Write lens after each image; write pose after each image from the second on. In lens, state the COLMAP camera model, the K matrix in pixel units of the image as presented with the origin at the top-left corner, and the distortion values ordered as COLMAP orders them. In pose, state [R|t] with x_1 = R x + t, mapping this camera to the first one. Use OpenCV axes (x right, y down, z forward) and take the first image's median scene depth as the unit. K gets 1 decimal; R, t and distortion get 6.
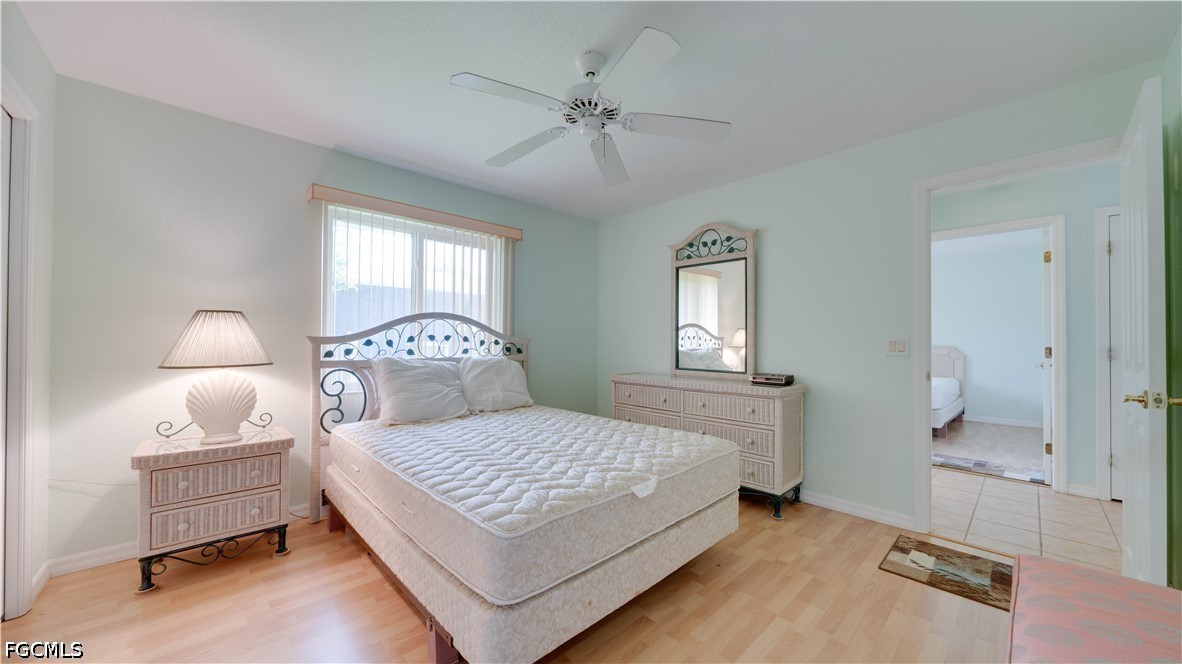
lens RADIAL K [[441.0, 0, 560.2], [0, 441.0, 344.9], [0, 0, 1]] dist [-0.003337, 0.000450]
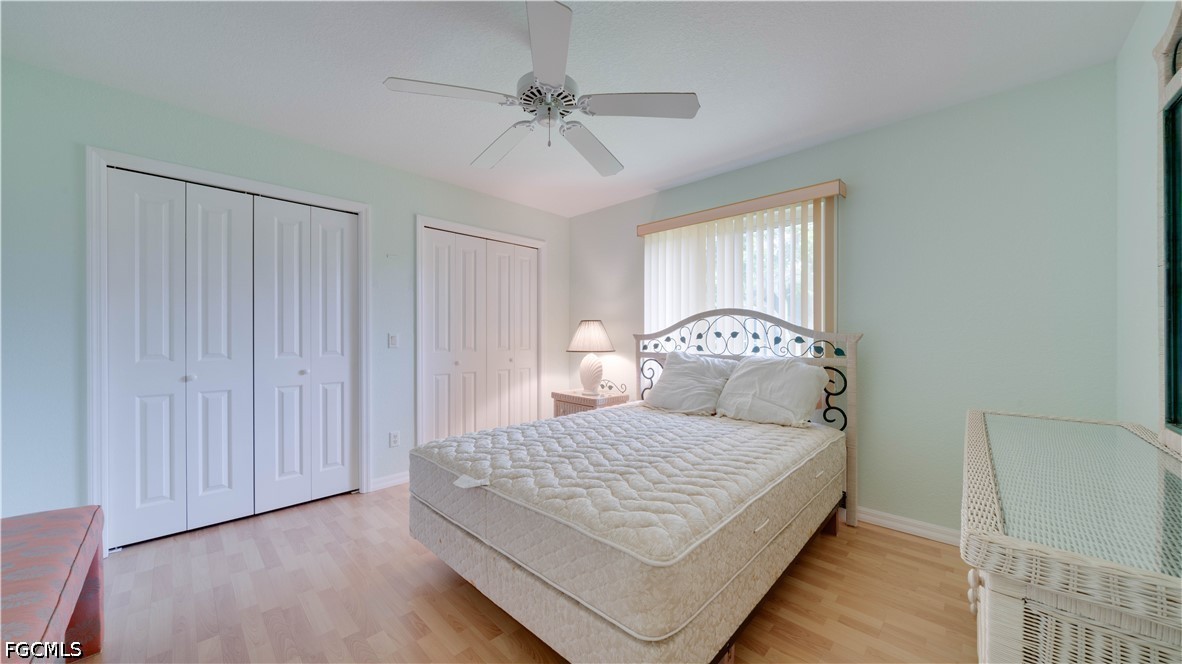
lens RADIAL K [[411.7, 0, 594.4], [0, 411.7, 330.6], [0, 0, 1]] dist [-0.008550, 0.000550]
pose [[0.047852, -0.011869, -0.998784, 0.691101], [-0.007841, 0.999894, -0.012258, -0.012710], [0.998824, 0.008418, 0.047754, 0.734960]]
